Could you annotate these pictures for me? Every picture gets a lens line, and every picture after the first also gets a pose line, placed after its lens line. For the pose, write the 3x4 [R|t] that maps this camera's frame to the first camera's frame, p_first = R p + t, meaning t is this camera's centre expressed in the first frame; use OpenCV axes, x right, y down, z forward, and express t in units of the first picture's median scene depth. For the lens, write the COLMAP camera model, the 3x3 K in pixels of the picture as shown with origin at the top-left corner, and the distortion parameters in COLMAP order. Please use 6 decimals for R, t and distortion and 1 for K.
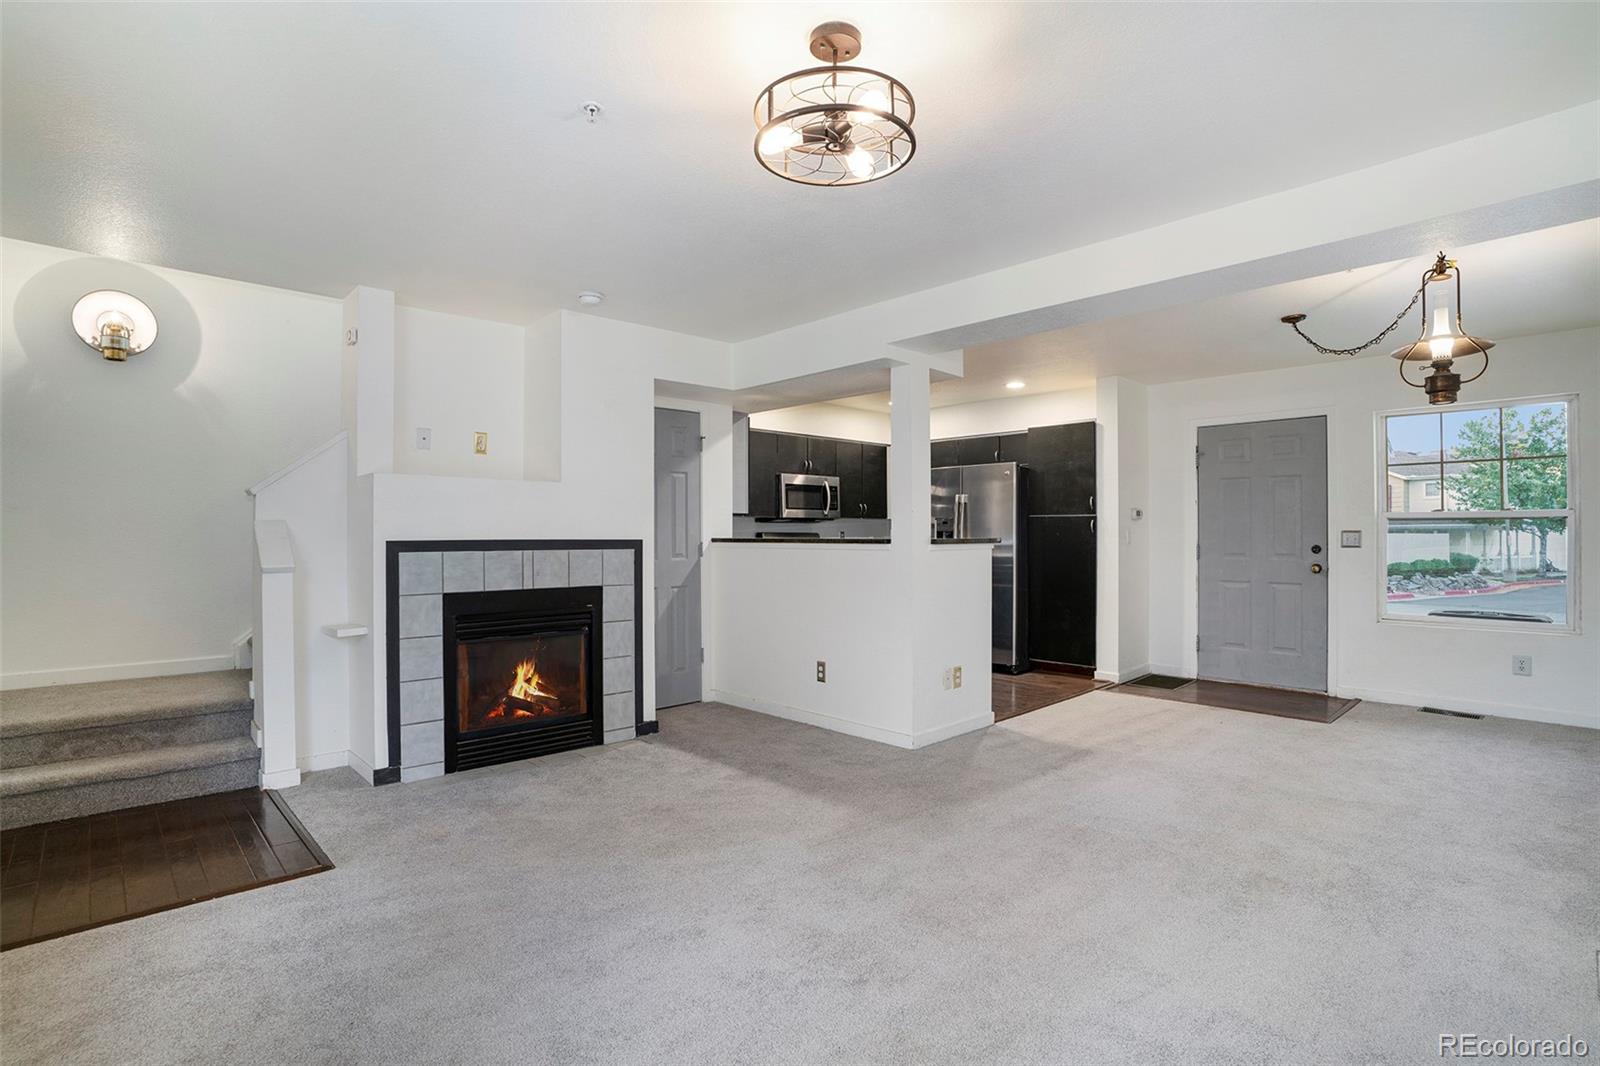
lens RADIAL K [[776.6, 0, 792.4], [0, 776.6, 527.8], [0, 0, 1]] dist [-0.065055, 0.025212]
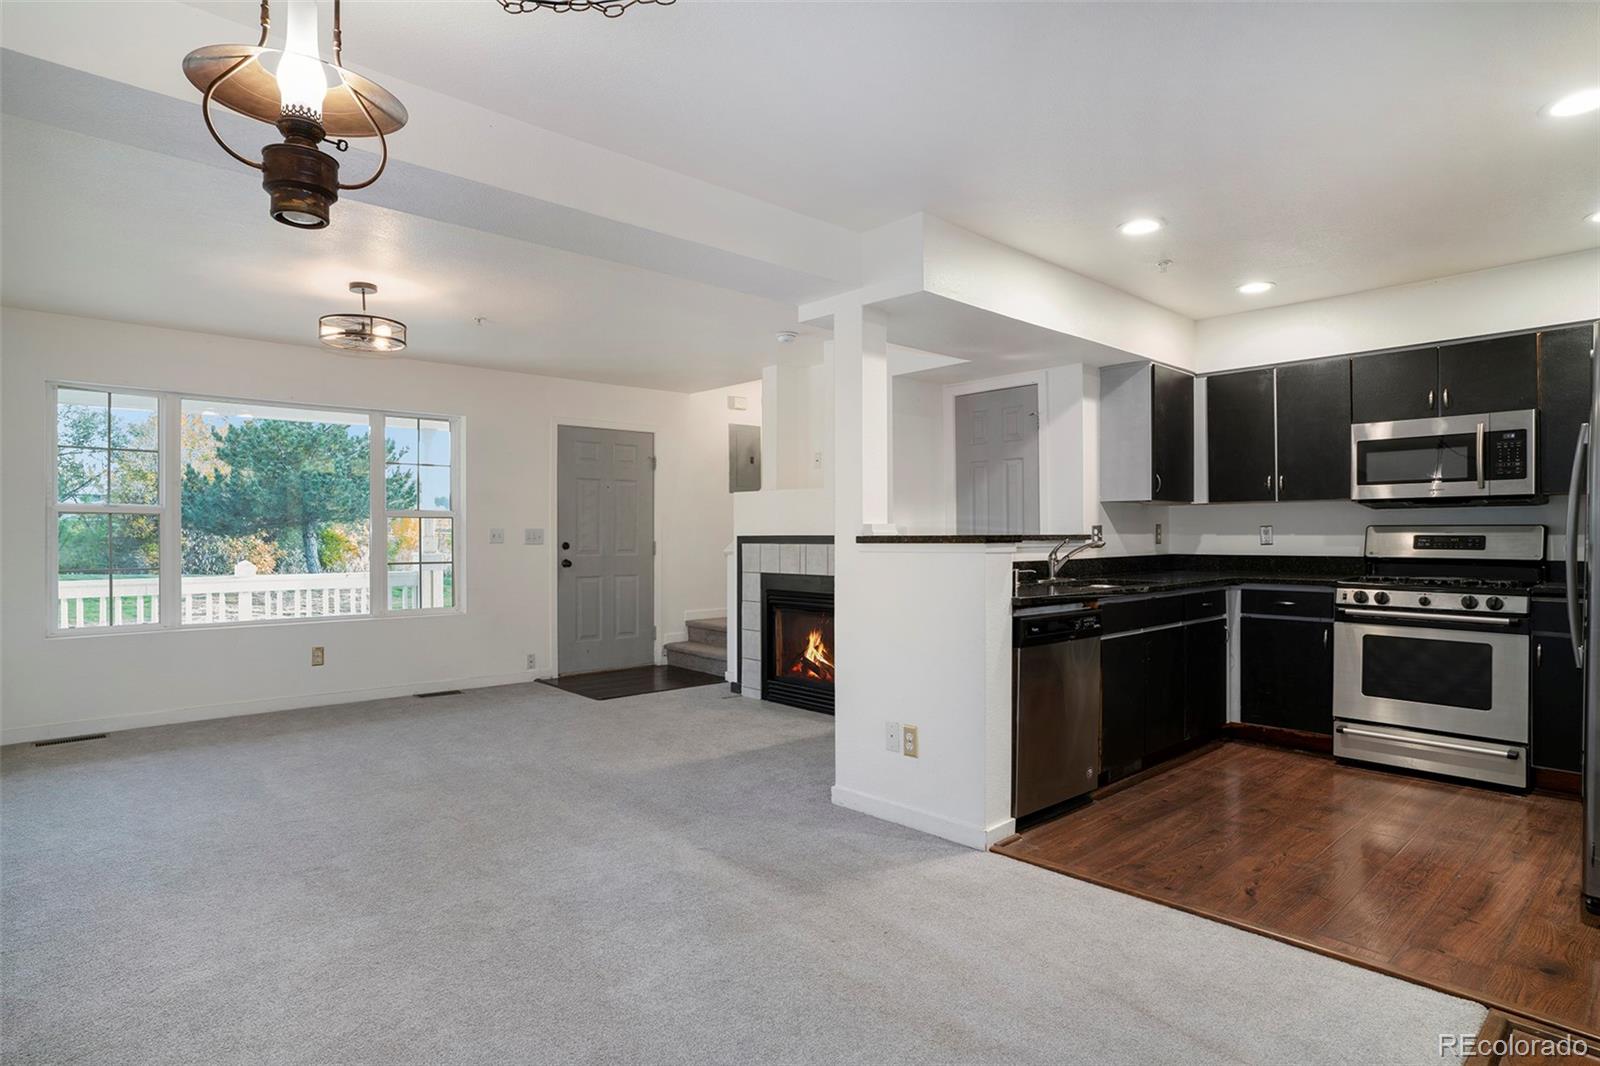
lens RADIAL K [[851.7, 0, 800.3], [0, 851.7, 529.4], [0, 0, 1]] dist [-0.024056, 0.002643]
pose [[-0.011081, -0.005951, -0.999921, 0.811478], [0.010556, 0.999926, -0.006068, 0.010419], [0.999883, -0.010622, -0.011017, 0.778194]]
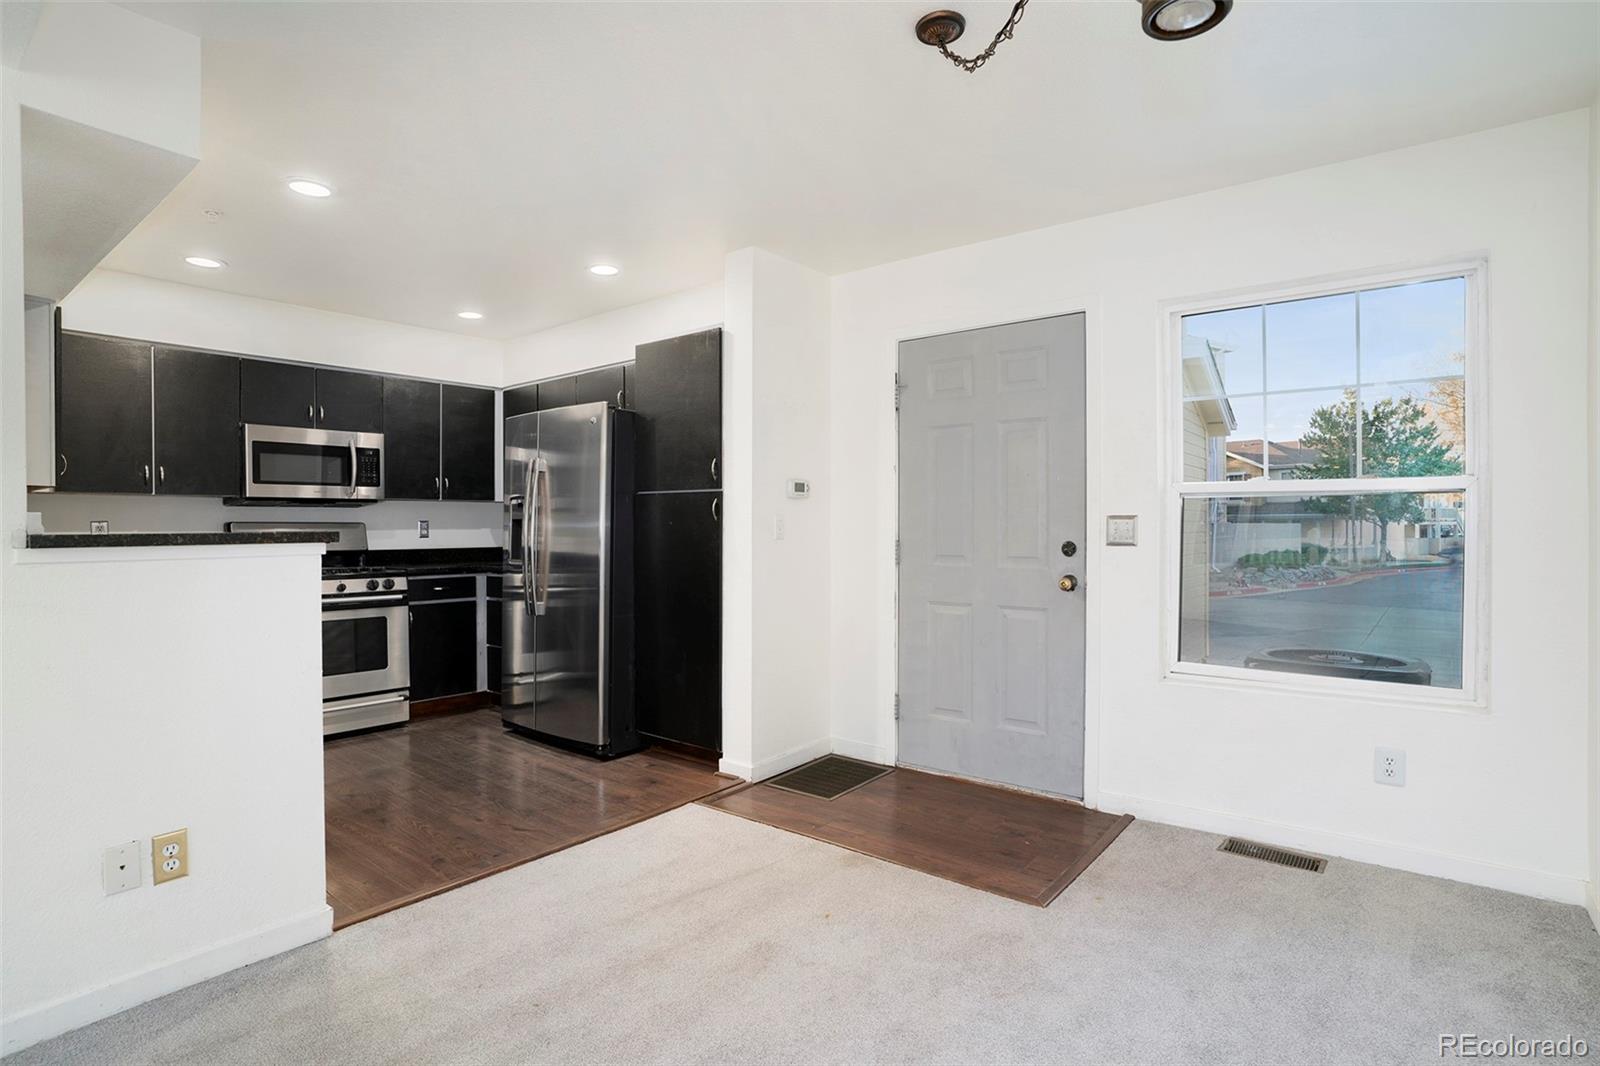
lens RADIAL K [[805.5, 0, 800.0], [0, 805.5, 533.0], [0, 0, 1]] dist [-0.061913, 0.000589]
pose [[0.988932, -0.004728, 0.148292, 0.414365], [0.002216, 0.999851, 0.017100, 0.006082], [-0.148350, -0.016583, 0.988796, 0.449605]]
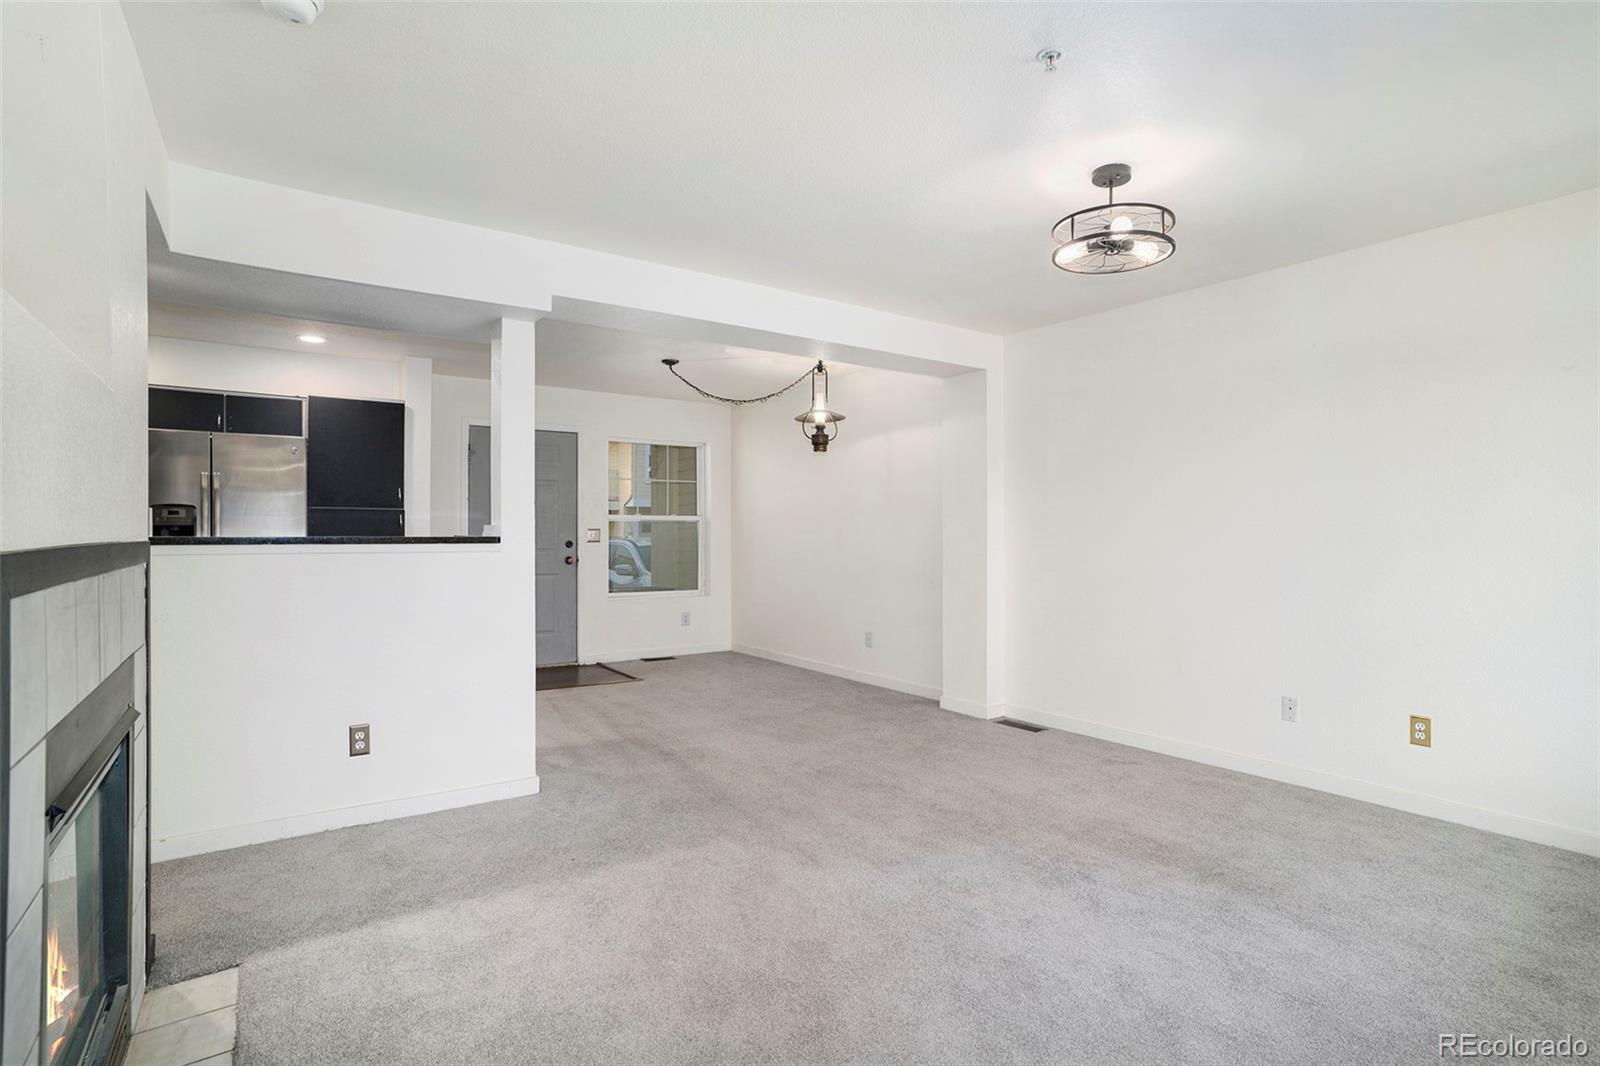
lens RADIAL K [[790.3, 0, 800.0], [0, 790.3, 533.0], [0, 0, 1]] dist [-0.068818, 0.026824]
pose [[0.130462, 0.000415, 0.991453, -0.498072], [-0.011503, 0.999933, 0.001095, 0.005310], [-0.991387, -0.011547, 0.130459, 0.488243]]
